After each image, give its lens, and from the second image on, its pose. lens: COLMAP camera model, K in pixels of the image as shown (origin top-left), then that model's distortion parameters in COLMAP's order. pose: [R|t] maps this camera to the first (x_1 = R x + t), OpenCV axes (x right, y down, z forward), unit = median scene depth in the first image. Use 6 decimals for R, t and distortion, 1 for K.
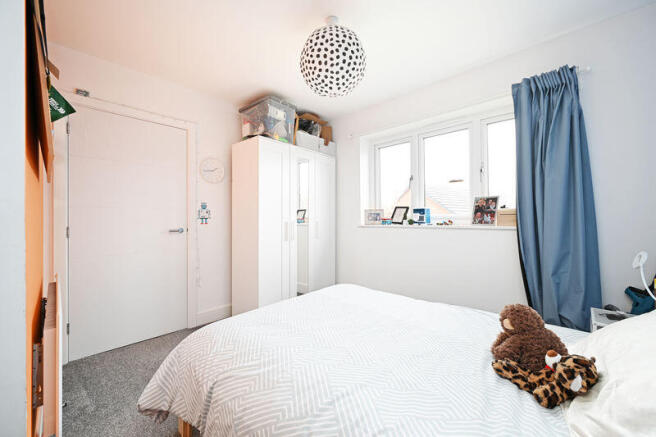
lens RADIAL K [[259.6, 0, 328.9], [0, 259.6, 218.9], [0, 0, 1]] dist [0.003904, 0.000029]
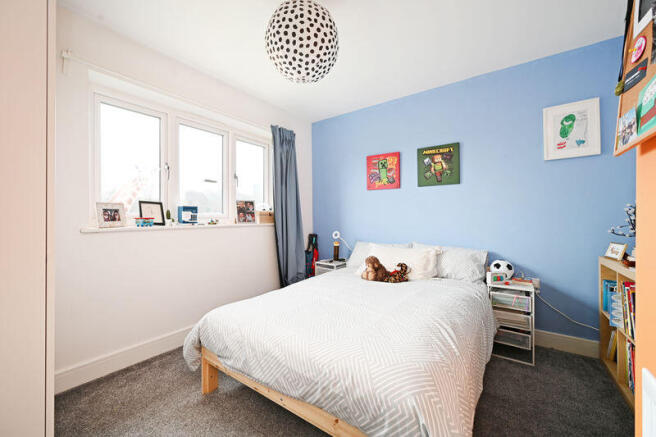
lens RADIAL K [[259.6, 0, 329.2], [0, 259.6, 216.0], [0, 0, 1]] dist [0.003904, 0.000029]
pose [[-0.122516, -0.002472, 0.992464, -0.672680], [-0.011182, 0.999937, 0.001110, -0.016273], [-0.992404, -0.010962, -0.122535, 0.754181]]
